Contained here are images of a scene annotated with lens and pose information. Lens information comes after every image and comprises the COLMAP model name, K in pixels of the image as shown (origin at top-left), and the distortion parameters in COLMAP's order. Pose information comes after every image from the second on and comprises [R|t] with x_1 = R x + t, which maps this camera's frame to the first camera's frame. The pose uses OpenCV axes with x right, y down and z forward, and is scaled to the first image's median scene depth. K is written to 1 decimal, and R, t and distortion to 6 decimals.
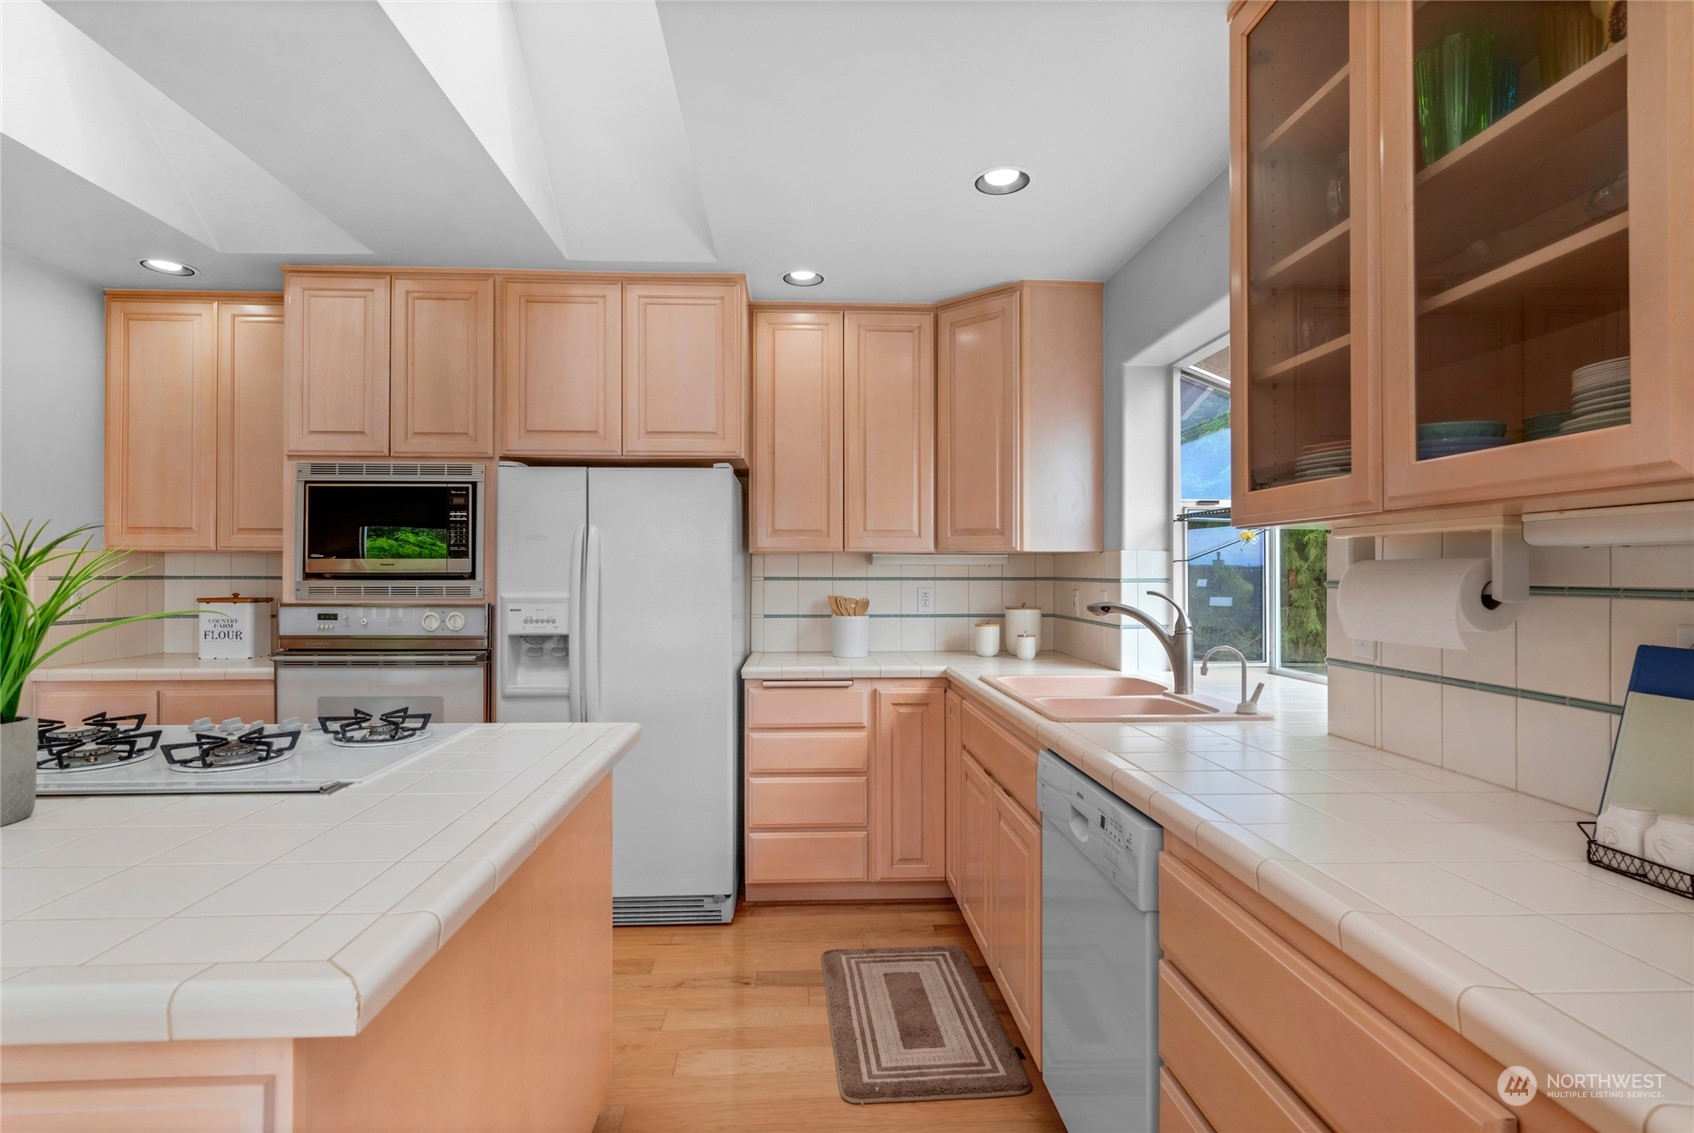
lens RADIAL K [[821.1, 0, 841.9], [0, 821.1, 566.7], [0, 0, 1]] dist [0.000655, -0.000488]
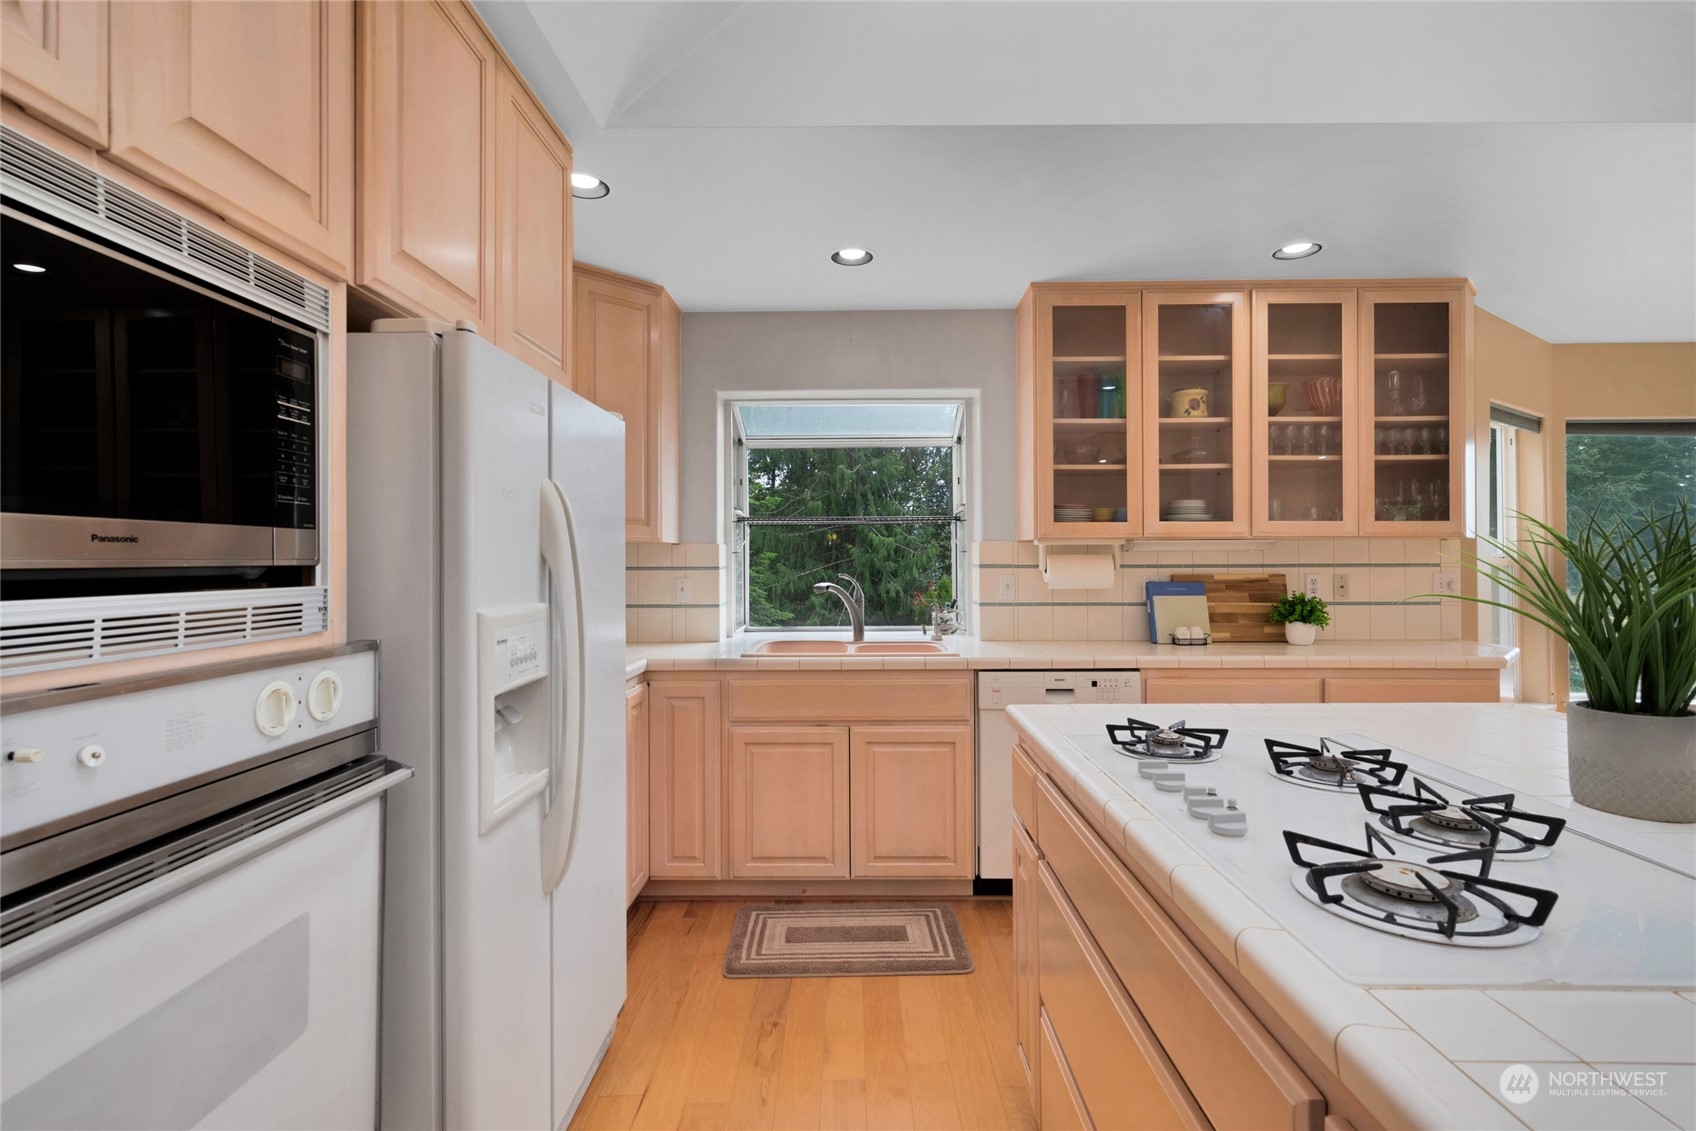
lens RADIAL K [[781.6, 0, 844.4], [0, 781.6, 555.5], [0, 0, 1]] dist [-0.000360, 0.000188]
pose [[0.053729, 0.006558, 0.998534, -0.799101], [-0.001967, 0.999977, -0.006462, 0.004532], [-0.998554, -0.001617, 0.053740, 0.733796]]
